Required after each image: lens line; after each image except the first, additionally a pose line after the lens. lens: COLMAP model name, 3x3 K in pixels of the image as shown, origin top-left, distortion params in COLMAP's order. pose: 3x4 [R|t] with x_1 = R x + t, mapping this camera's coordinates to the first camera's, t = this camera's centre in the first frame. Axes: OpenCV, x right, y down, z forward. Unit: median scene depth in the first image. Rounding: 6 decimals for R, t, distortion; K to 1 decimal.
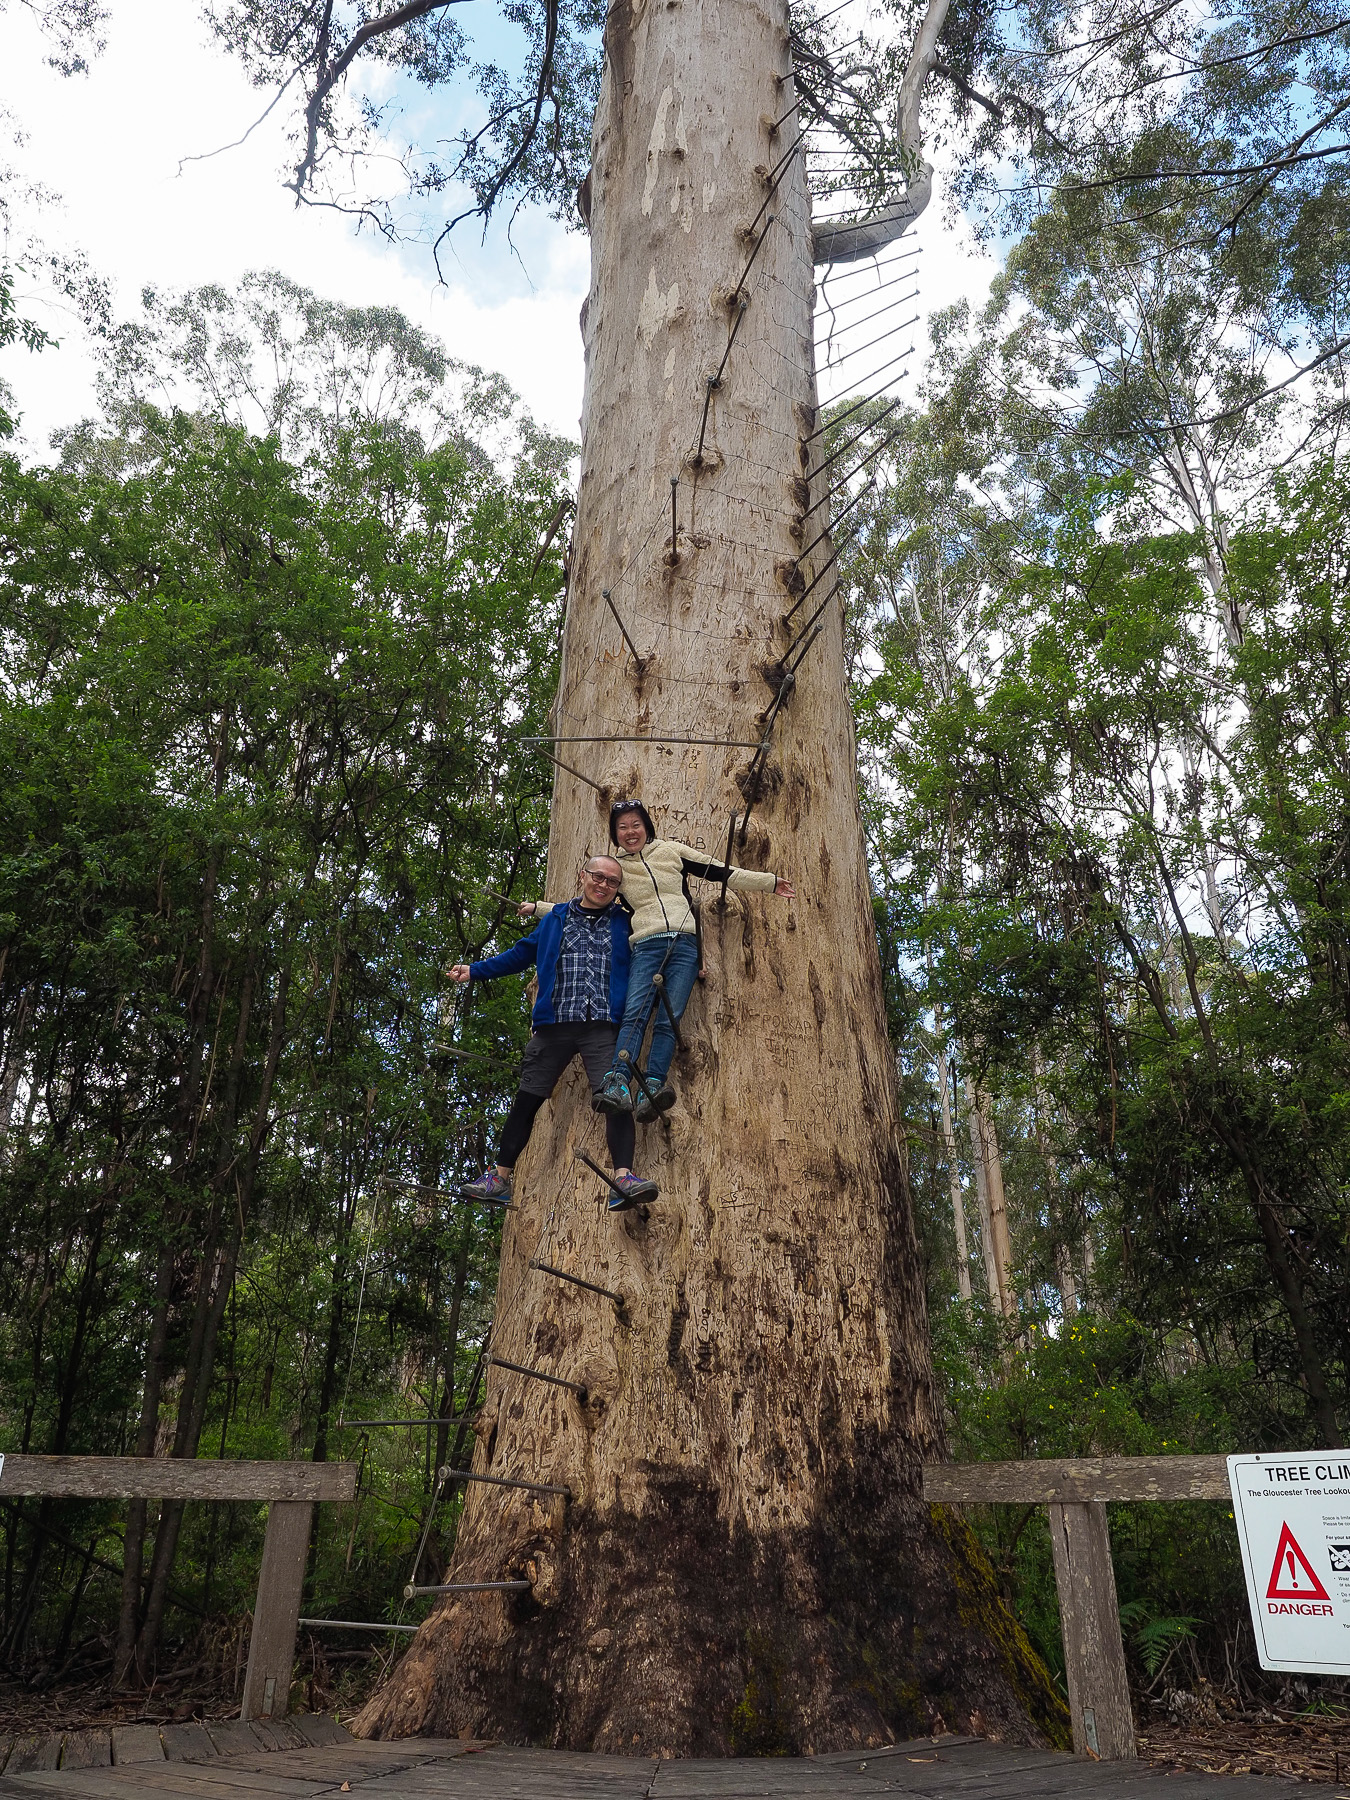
lens RADIAL K [[1318.8, 0, 671.7], [0, 1318.8, 889.4], [0, 0, 1]] dist [-0.005014, 0.002206]
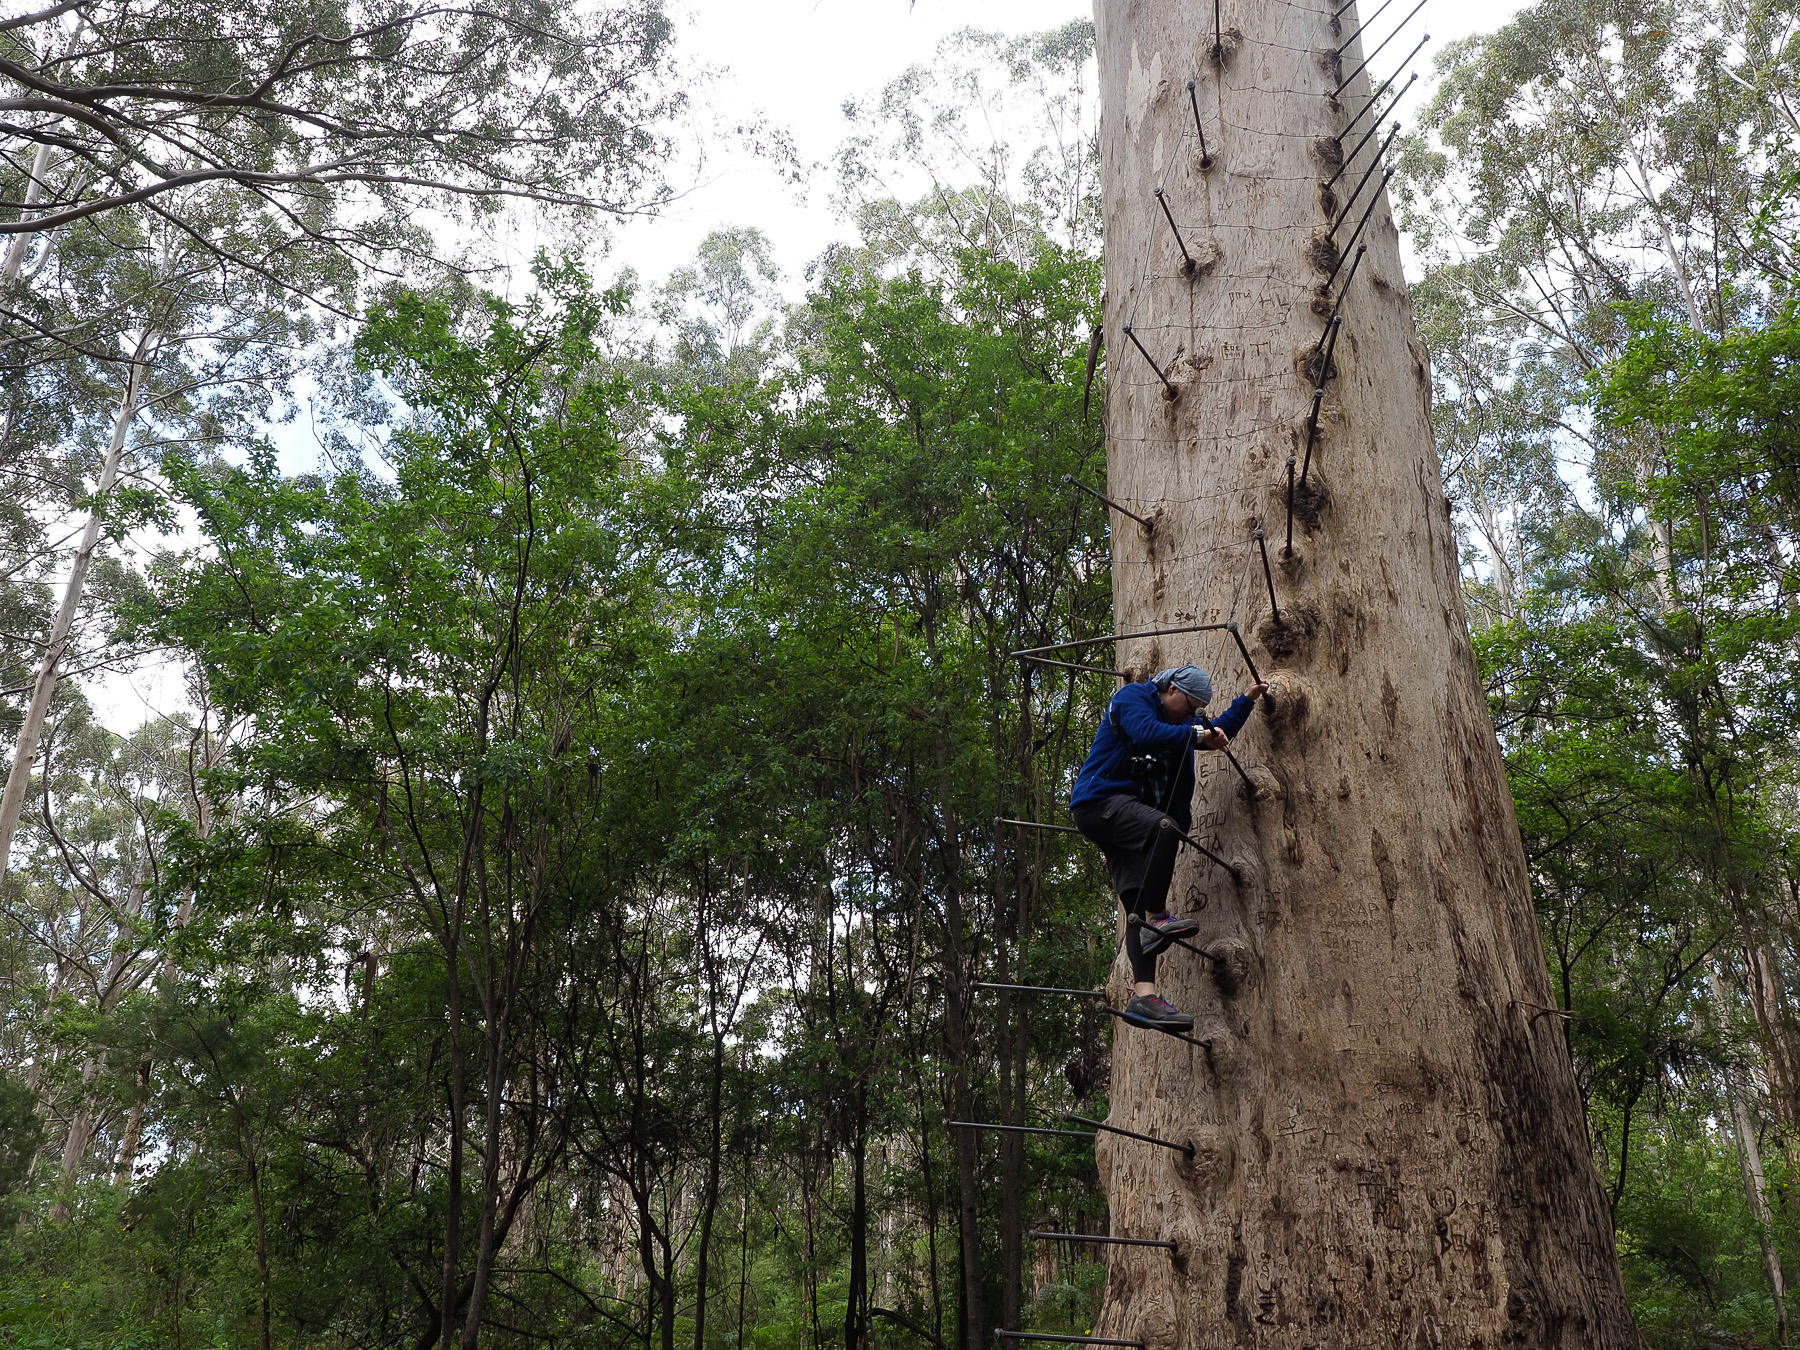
lens RADIAL K [[1448.0, 0, 924.4], [0, 1448.0, 668.9], [0, 0, 1]] dist [0.008180, -0.006836]
pose [[0.872735, -0.191998, -0.448855, 0.341199], [0.215071, 0.976598, 0.000434, -0.131126], [0.438268, -0.096914, 0.893605, 0.020565]]
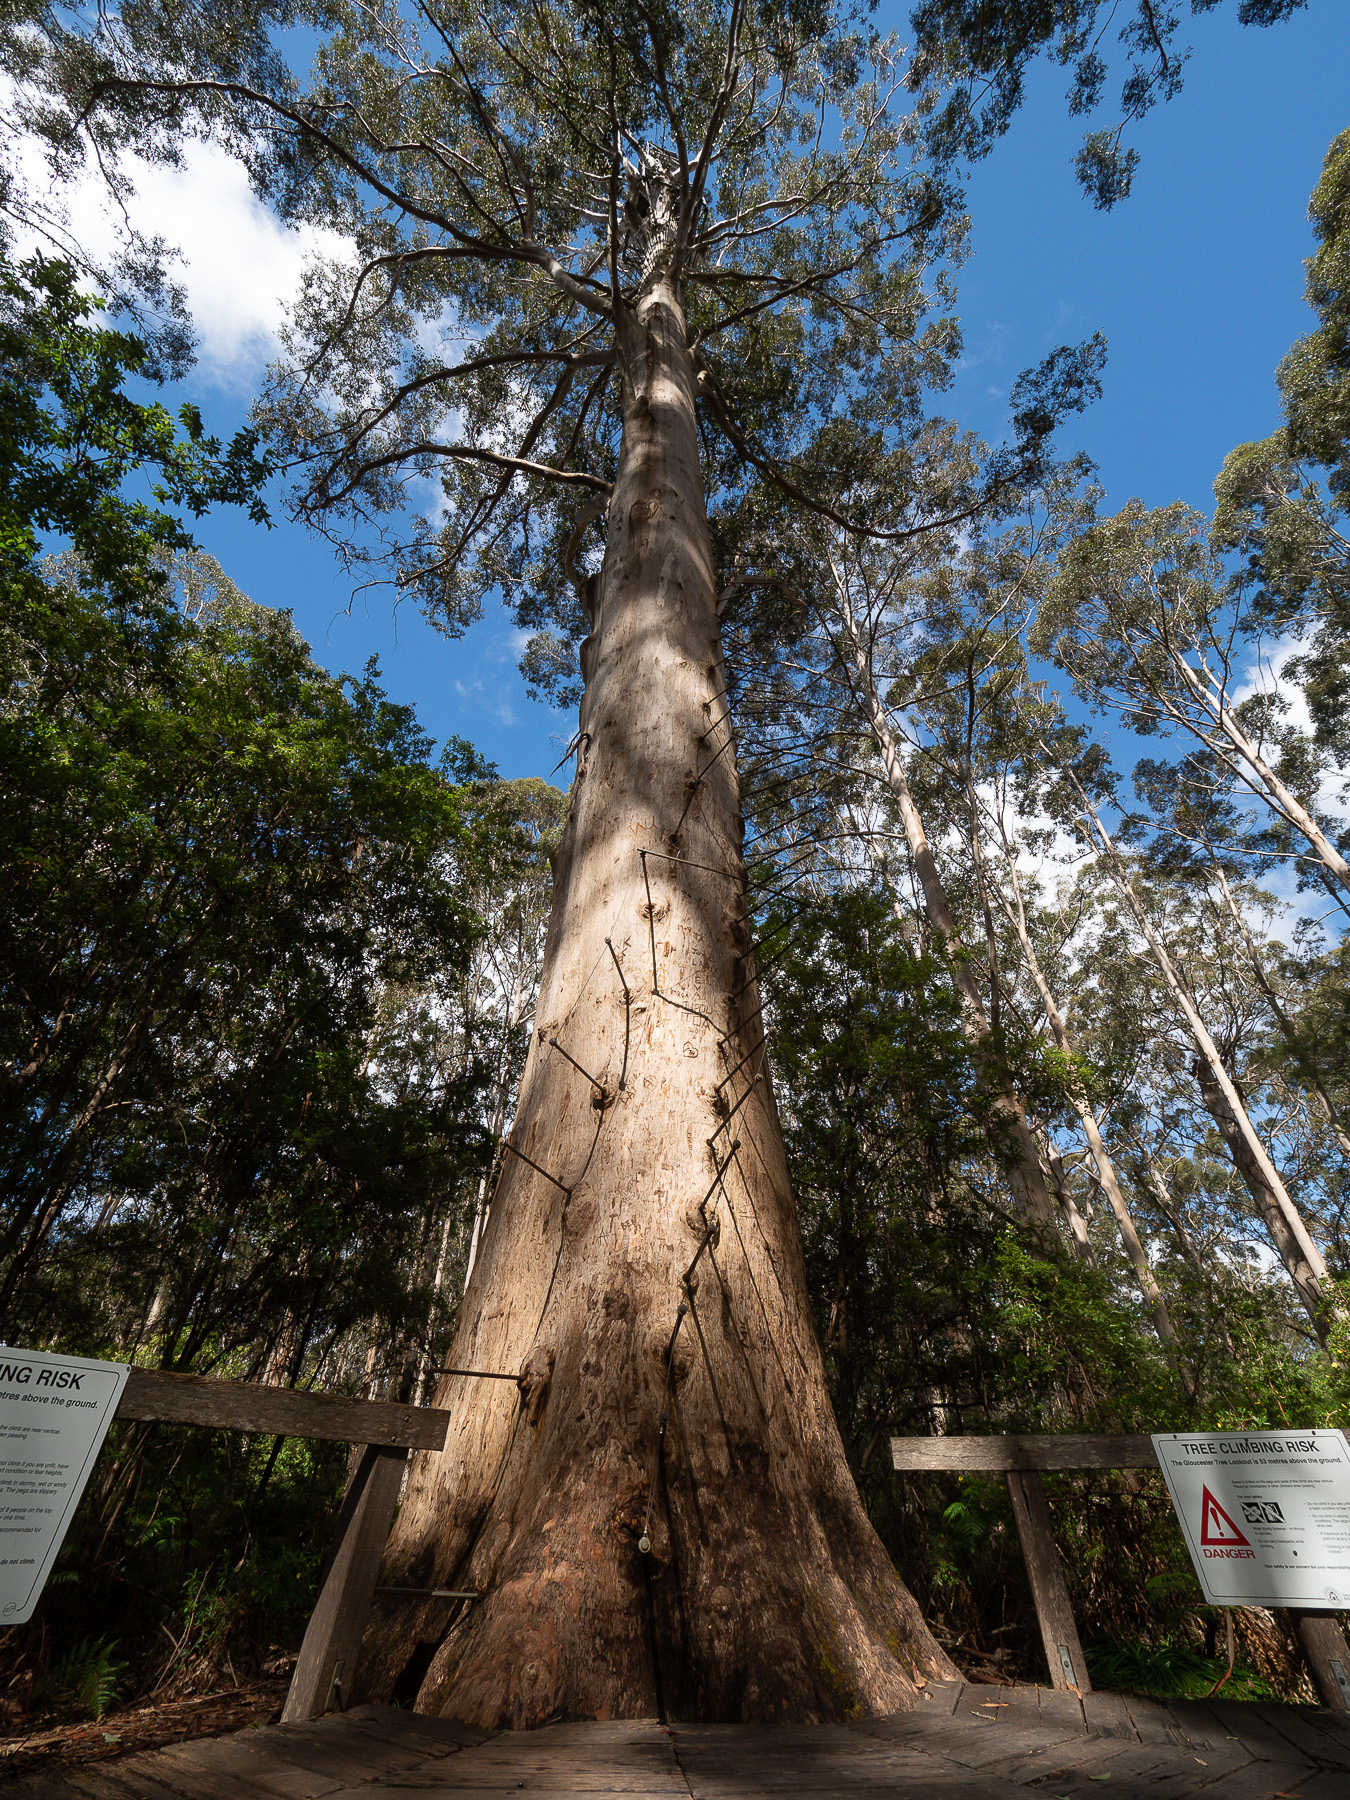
lens RADIAL K [[774.5, 0, 664.8], [0, 774.5, 895.5], [0, 0, 1]] dist [-0.011466, 0.001291]
pose [[0.865168, 0.322640, 0.383911, -0.432441], [-0.225491, 0.934082, -0.276847, 0.174308], [-0.447926, 0.152951, 0.880891, 0.304761]]
